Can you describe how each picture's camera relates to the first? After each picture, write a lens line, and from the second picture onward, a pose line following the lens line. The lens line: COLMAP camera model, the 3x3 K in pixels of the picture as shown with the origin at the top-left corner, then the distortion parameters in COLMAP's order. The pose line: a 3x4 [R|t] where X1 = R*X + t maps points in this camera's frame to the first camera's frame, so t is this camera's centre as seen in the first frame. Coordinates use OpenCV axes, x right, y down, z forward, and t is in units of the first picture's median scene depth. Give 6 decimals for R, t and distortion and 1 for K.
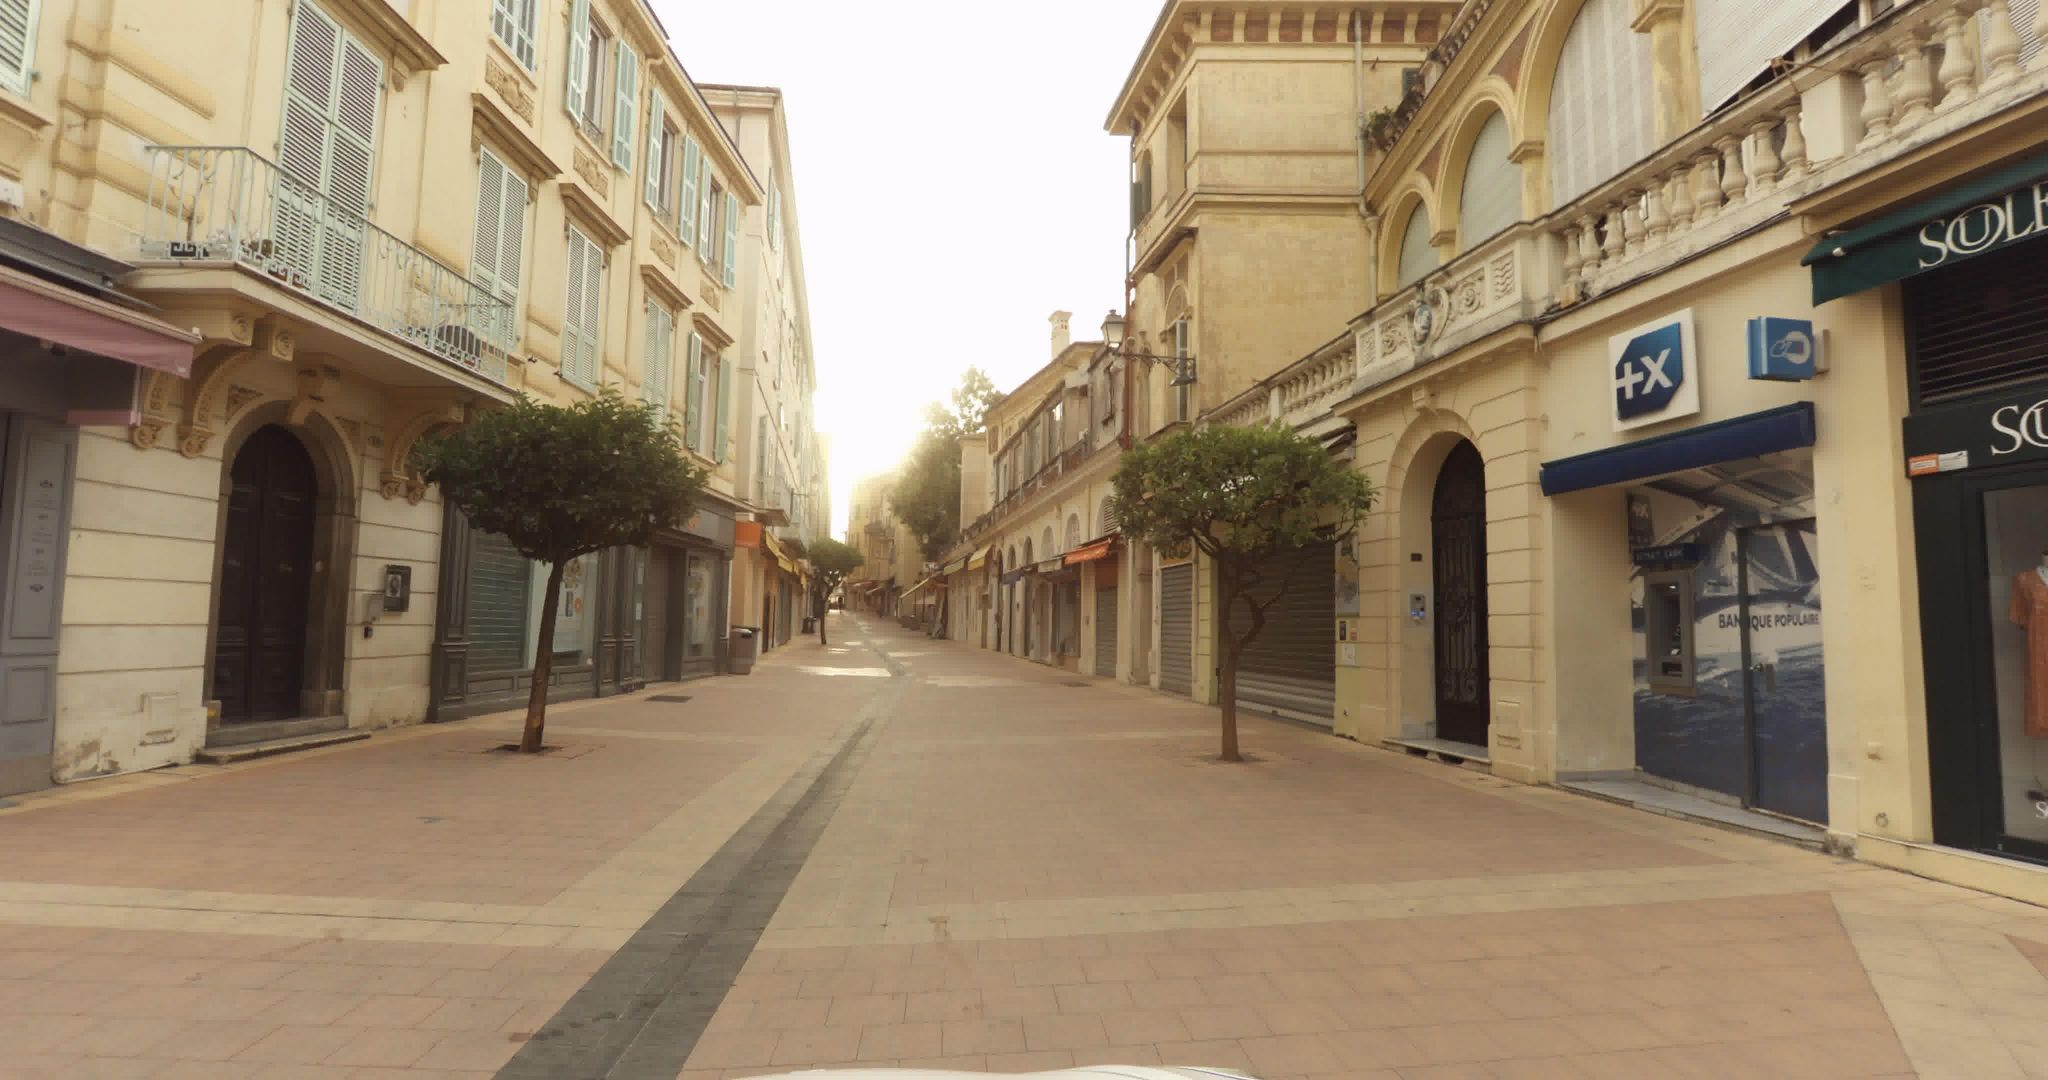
lens RADIAL K [[972.1, 0, 1024.0], [0, 972.1, 540.0], [0, 0, 1]] dist [-0.000172, -0.000019]
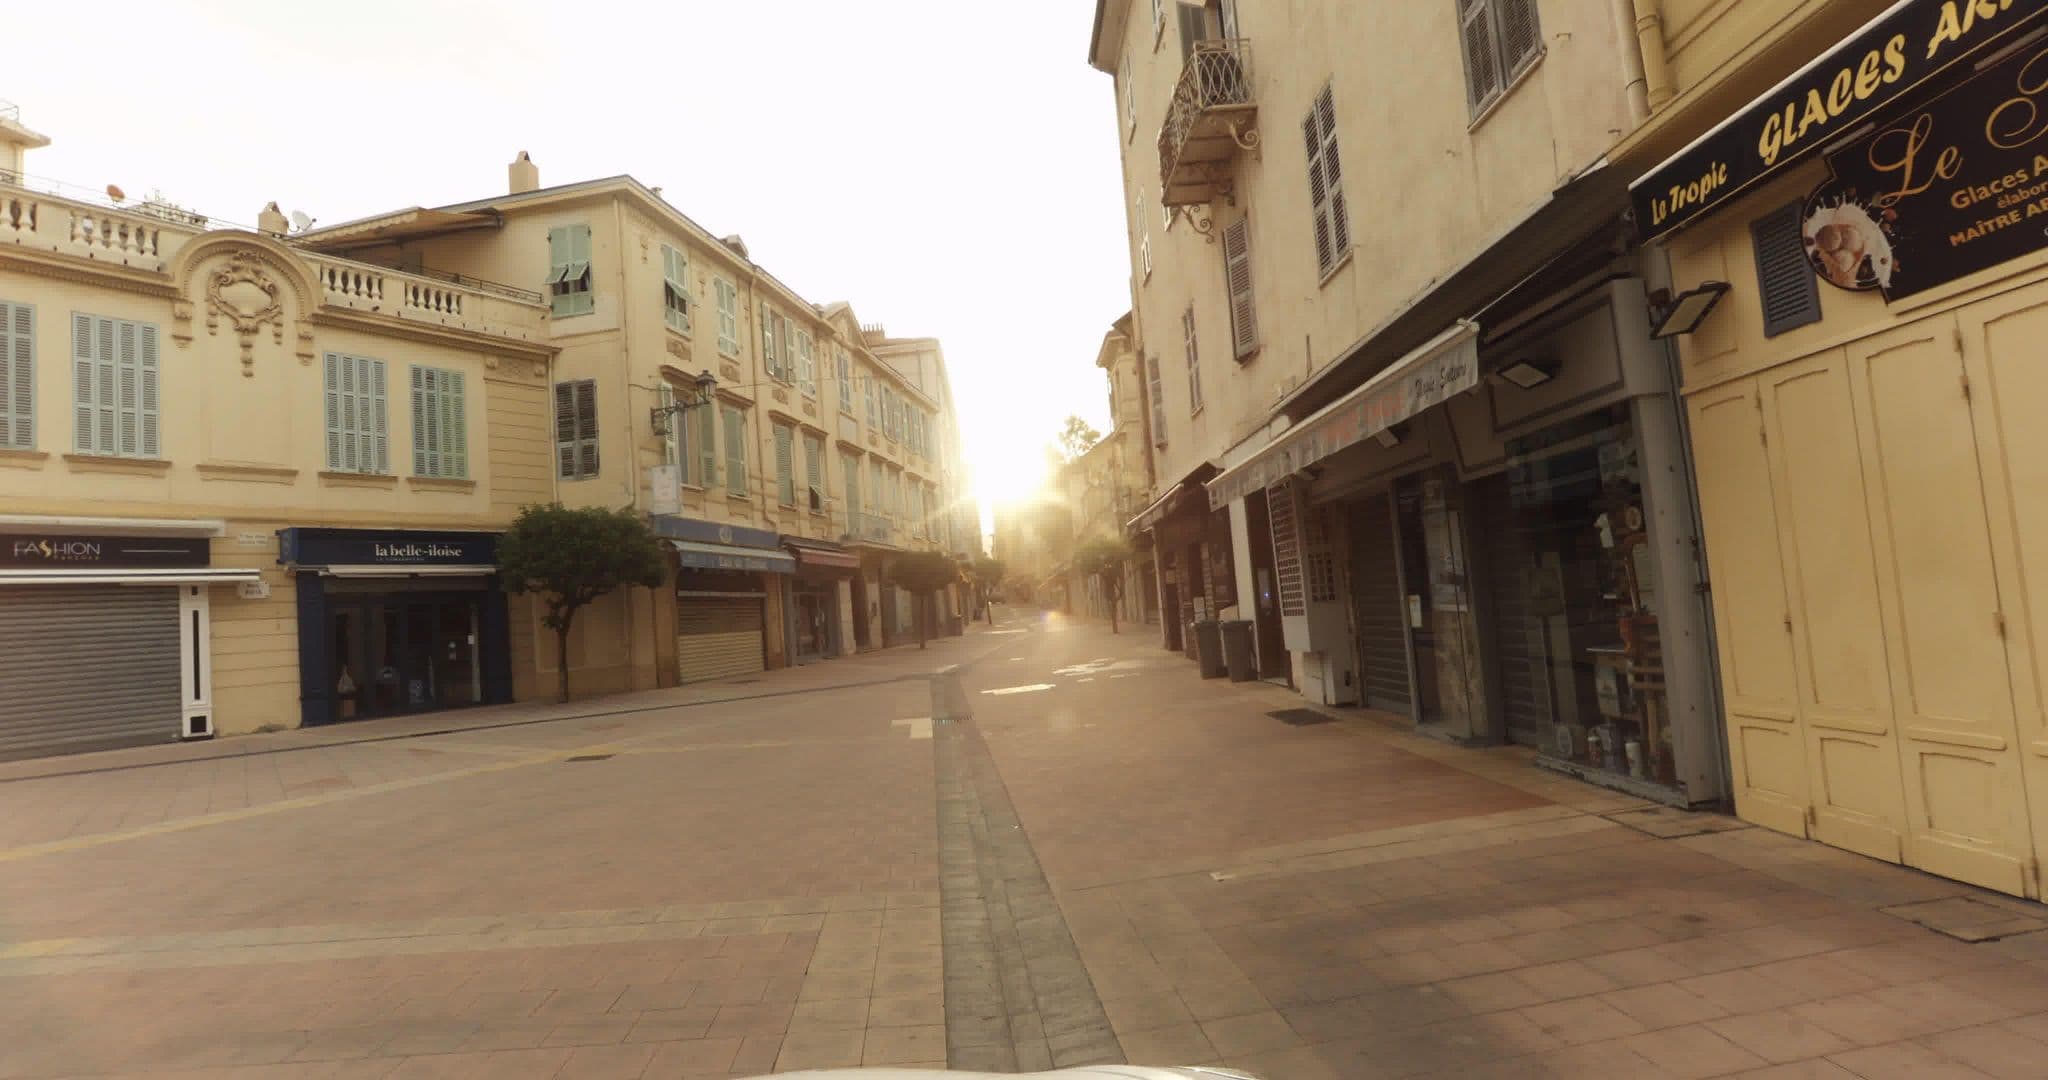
lens RADIAL K [[972.1, 0, 1024.0], [0, 972.1, 540.0], [0, 0, 1]] dist [-0.000172, -0.000019]
pose [[0.982546, -0.111906, -0.148598, 0.171988], [0.114776, 0.993332, 0.010851, -0.070560], [0.146393, -0.027717, 0.988838, -0.961144]]
